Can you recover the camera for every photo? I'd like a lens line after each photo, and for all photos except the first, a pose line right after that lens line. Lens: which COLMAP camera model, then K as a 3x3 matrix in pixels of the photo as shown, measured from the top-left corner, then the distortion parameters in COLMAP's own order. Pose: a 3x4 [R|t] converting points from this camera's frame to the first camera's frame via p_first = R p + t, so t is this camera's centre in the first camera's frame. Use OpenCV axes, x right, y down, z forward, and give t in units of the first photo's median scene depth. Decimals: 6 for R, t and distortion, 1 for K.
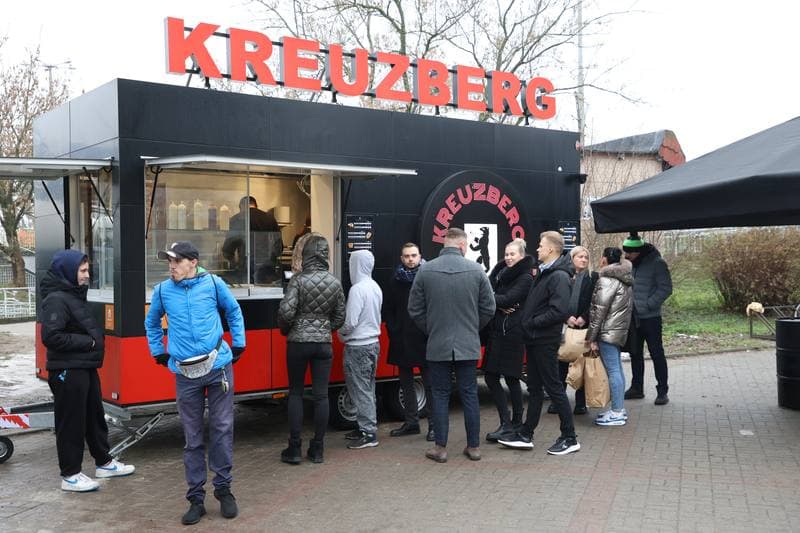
lens RADIAL K [[842.9, 0, 401.1], [0, 842.9, 264.9], [0, 0, 1]] dist [0.089820, 0.010402]
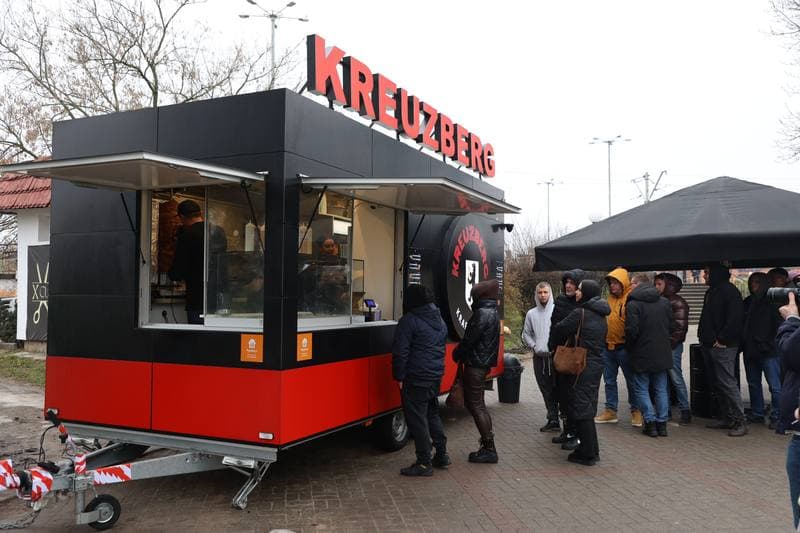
lens RADIAL K [[655.1, 0, 400.0], [0, 655.1, 266.5], [0, 0, 1]] dist [-0.014061, 0.016063]
pose [[0.882432, 0.035066, 0.469131, -0.421129], [-0.013237, 0.998674, -0.049748, 0.006112], [-0.470254, 0.037689, 0.881726, 0.249261]]
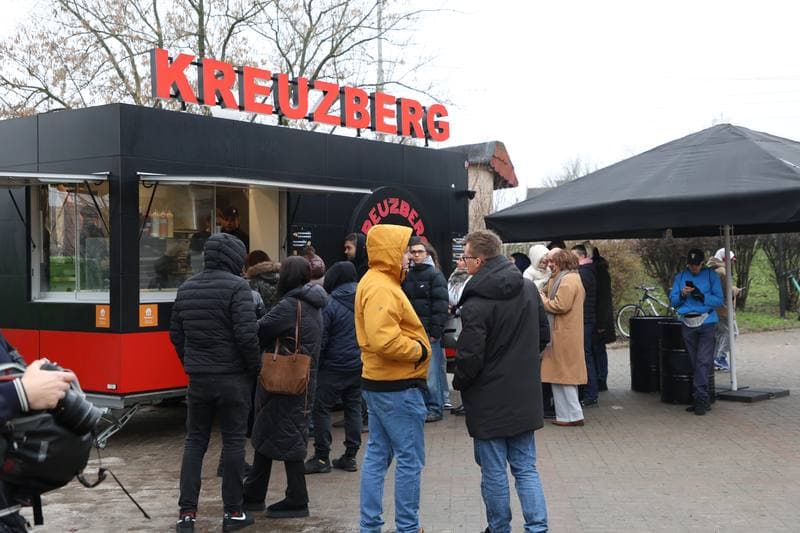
lens RADIAL K [[987.7, 0, 378.7], [0, 987.7, 268.3], [0, 0, 1]] dist [0.204431, -0.018082]
pose [[0.972230, 0.003946, 0.233996, -0.236818], [-0.002451, 0.999975, -0.006680, 0.005533], [-0.234016, 0.005921, 0.972215, -0.278390]]
